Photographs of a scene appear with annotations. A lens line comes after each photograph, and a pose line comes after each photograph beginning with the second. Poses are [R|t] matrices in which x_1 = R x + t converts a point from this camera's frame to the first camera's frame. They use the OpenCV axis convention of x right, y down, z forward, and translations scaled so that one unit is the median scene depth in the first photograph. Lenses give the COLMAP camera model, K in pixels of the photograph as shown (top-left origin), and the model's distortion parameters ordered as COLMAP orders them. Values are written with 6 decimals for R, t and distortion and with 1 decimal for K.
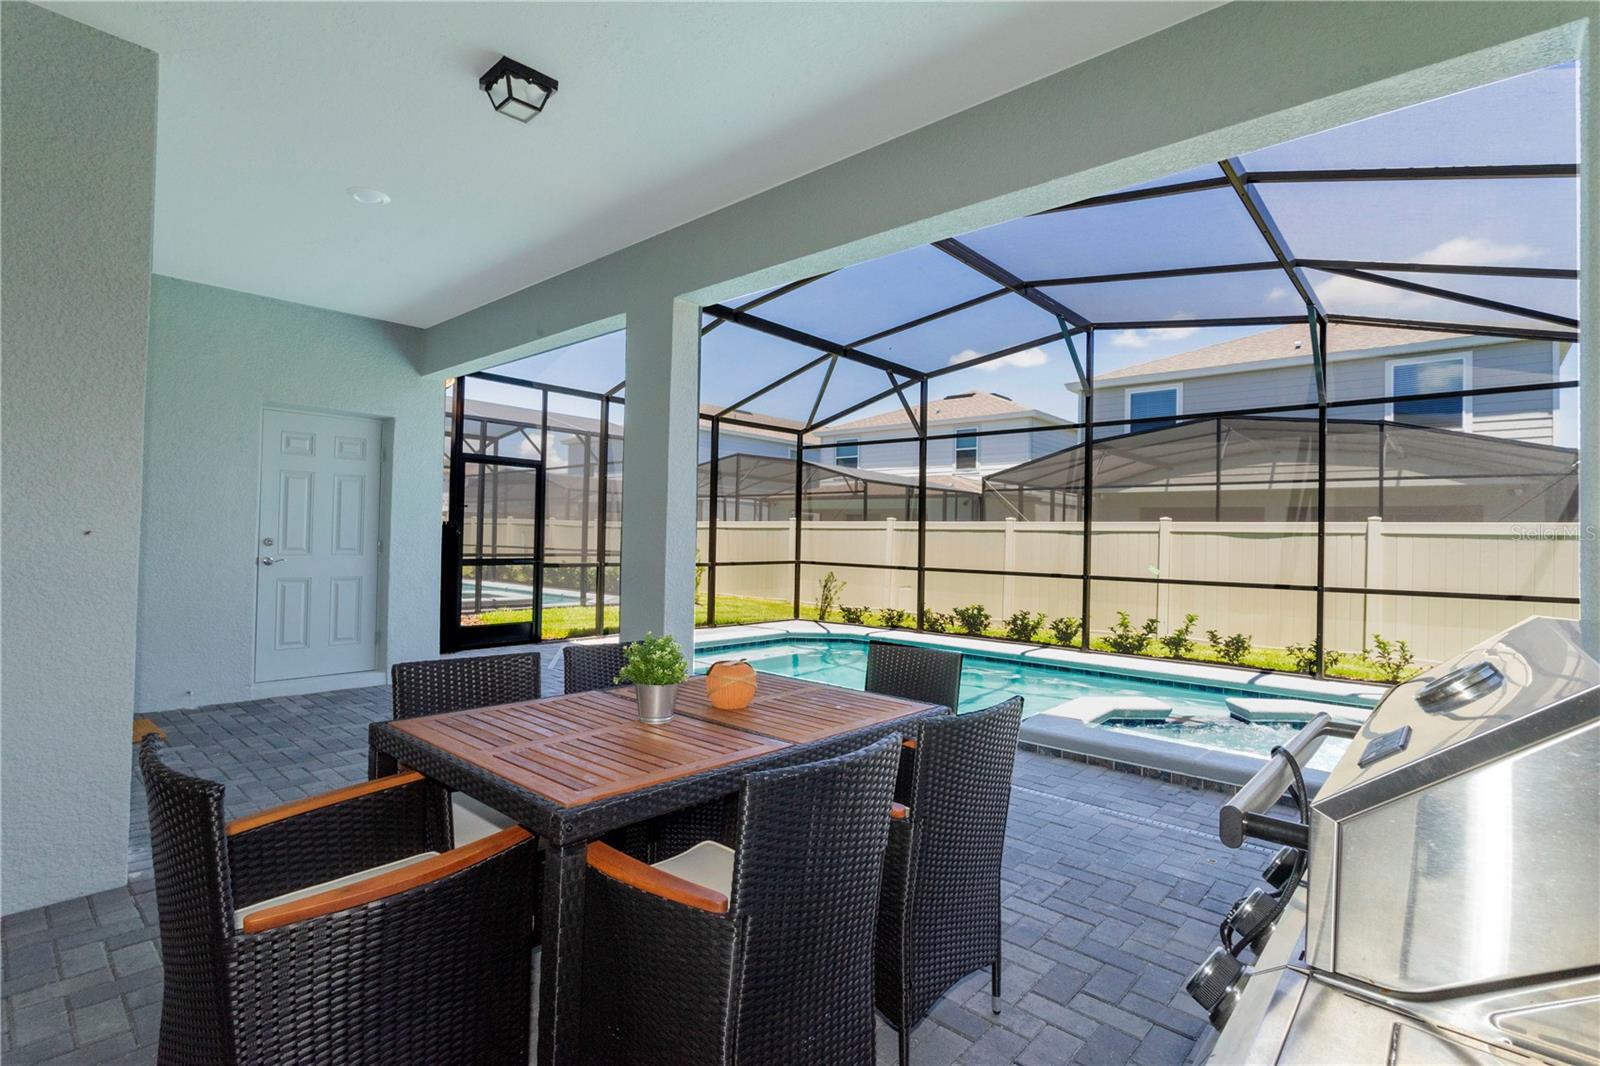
lens RADIAL K [[752.1, 0, 800.2], [0, 752.1, 526.3], [0, 0, 1]] dist [-0.003318, 0.004223]
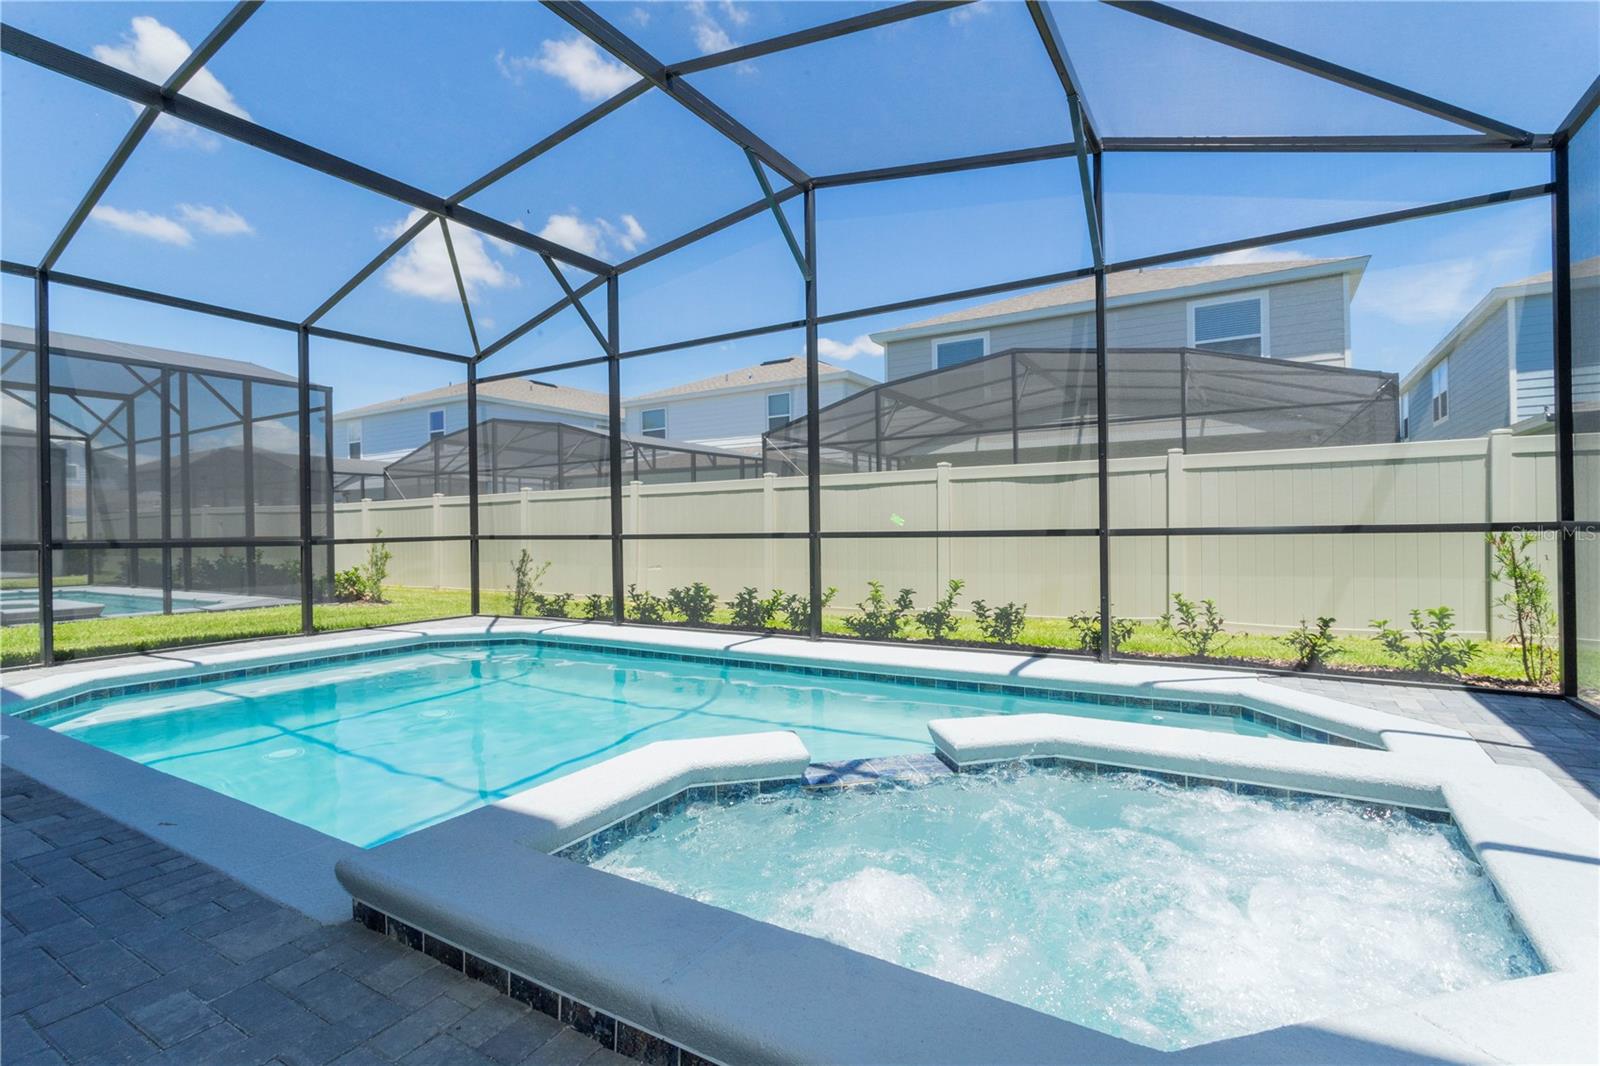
lens RADIAL K [[752.1, 0, 794.7], [0, 752.1, 527.3], [0, 0, 1]] dist [-0.003318, 0.004223]
pose [[0.984634, -0.037662, 0.170520, 0.237225], [0.034924, 0.999209, 0.019030, 0.044977], [-0.171102, -0.012782, 0.985170, 0.294689]]
